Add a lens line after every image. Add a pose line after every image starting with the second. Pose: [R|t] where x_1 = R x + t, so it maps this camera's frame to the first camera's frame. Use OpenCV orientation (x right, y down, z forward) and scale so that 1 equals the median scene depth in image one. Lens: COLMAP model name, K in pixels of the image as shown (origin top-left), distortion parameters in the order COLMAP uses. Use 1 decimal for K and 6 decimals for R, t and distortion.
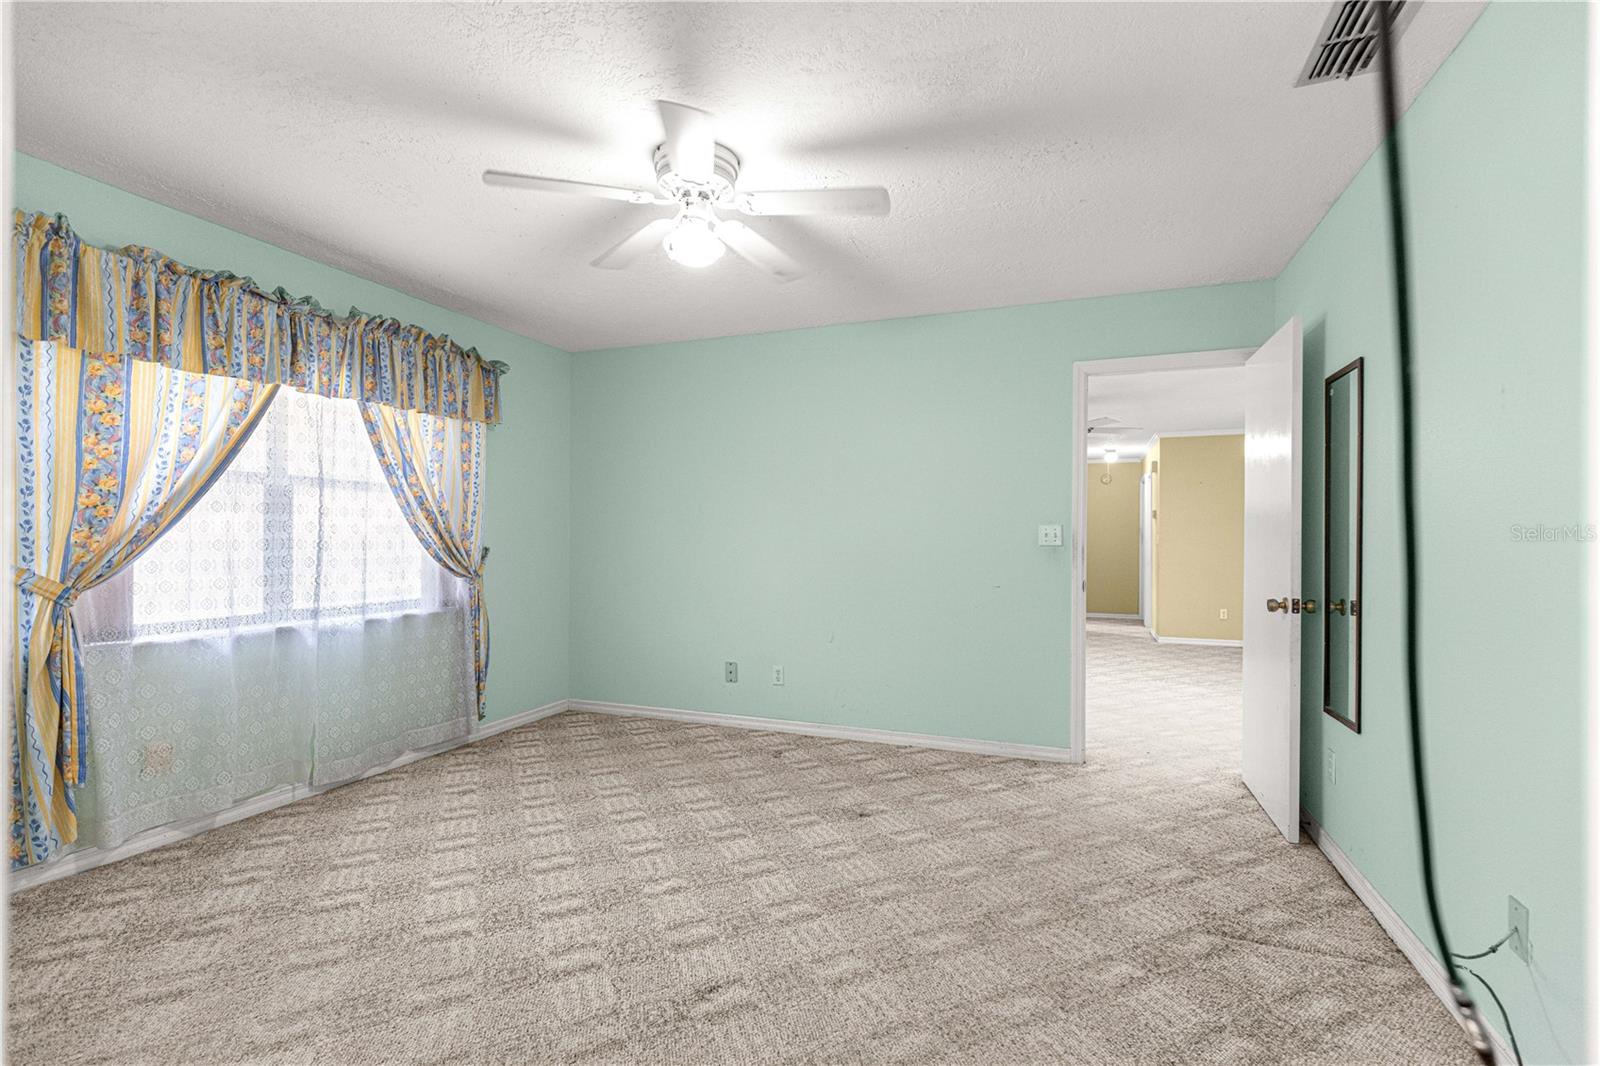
lens RADIAL K [[729.8, 0, 800.6], [0, 729.8, 535.2], [0, 0, 1]] dist [0.014027, 0.000415]
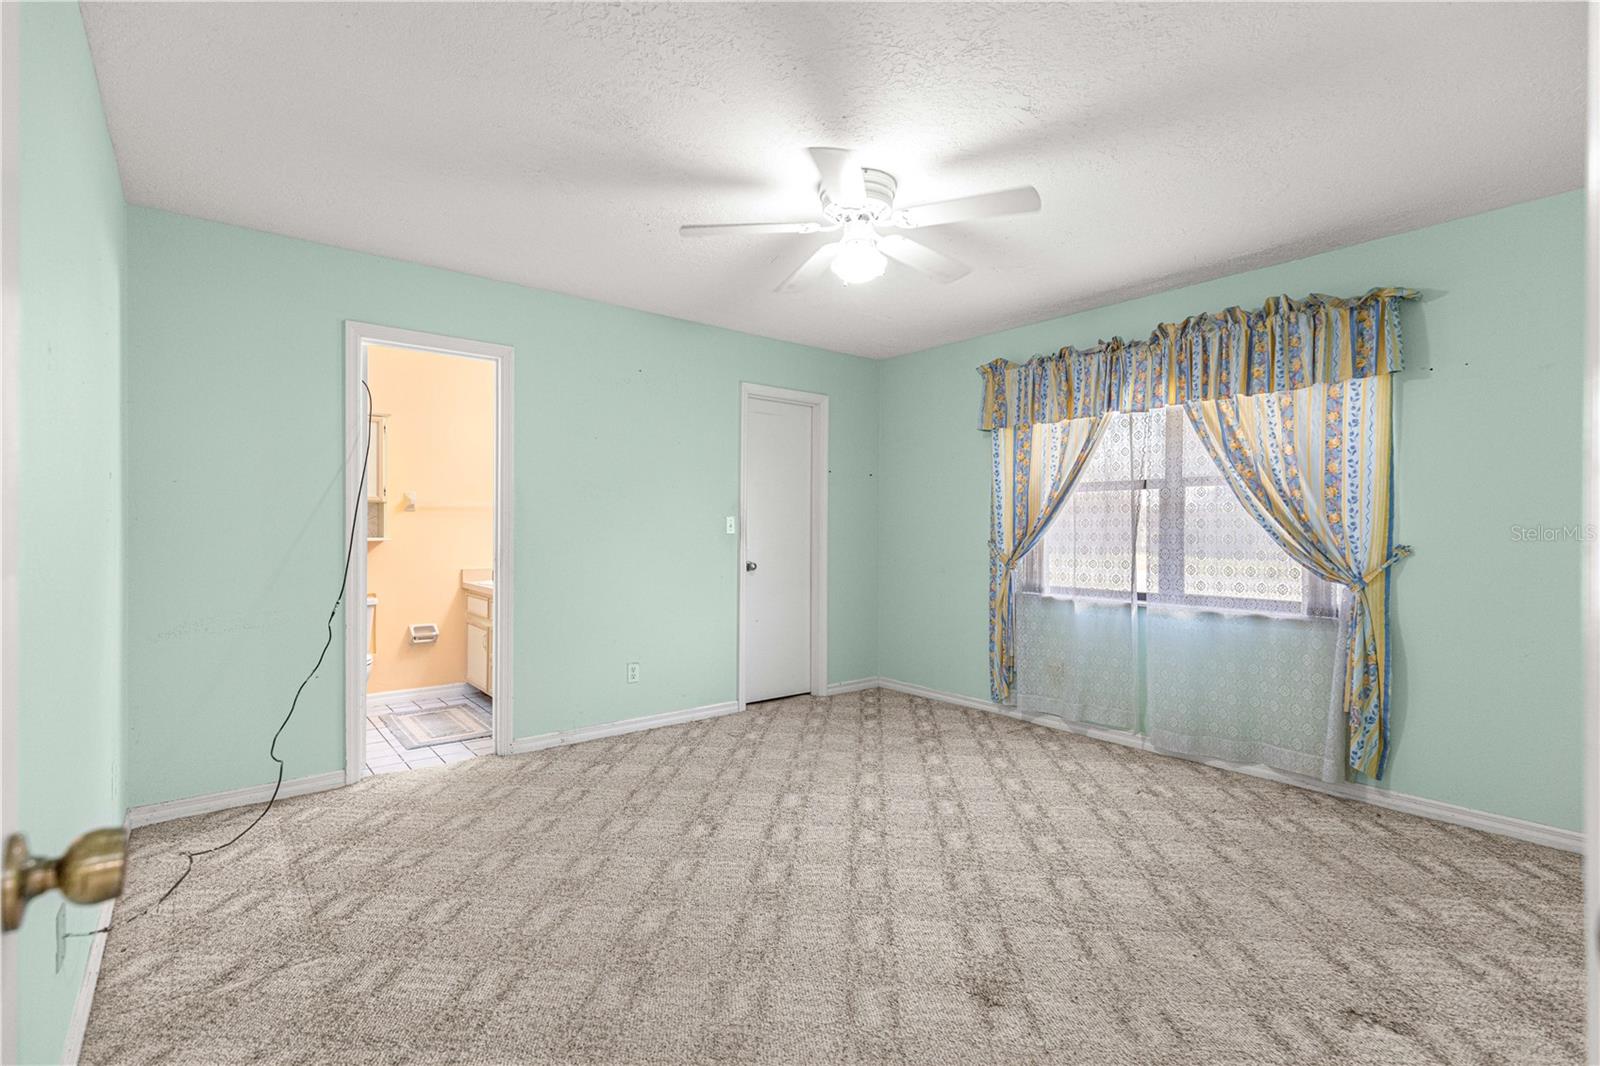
lens RADIAL K [[721.6, 0, 794.9], [0, 721.6, 536.5], [0, 0, 1]] dist [0.012671, -0.003744]
pose [[-0.498892, 0.001432, -0.866663, 0.663213], [-0.002711, 0.999991, 0.003212, 0.009342], [0.866660, 0.003952, -0.498884, 1.153542]]
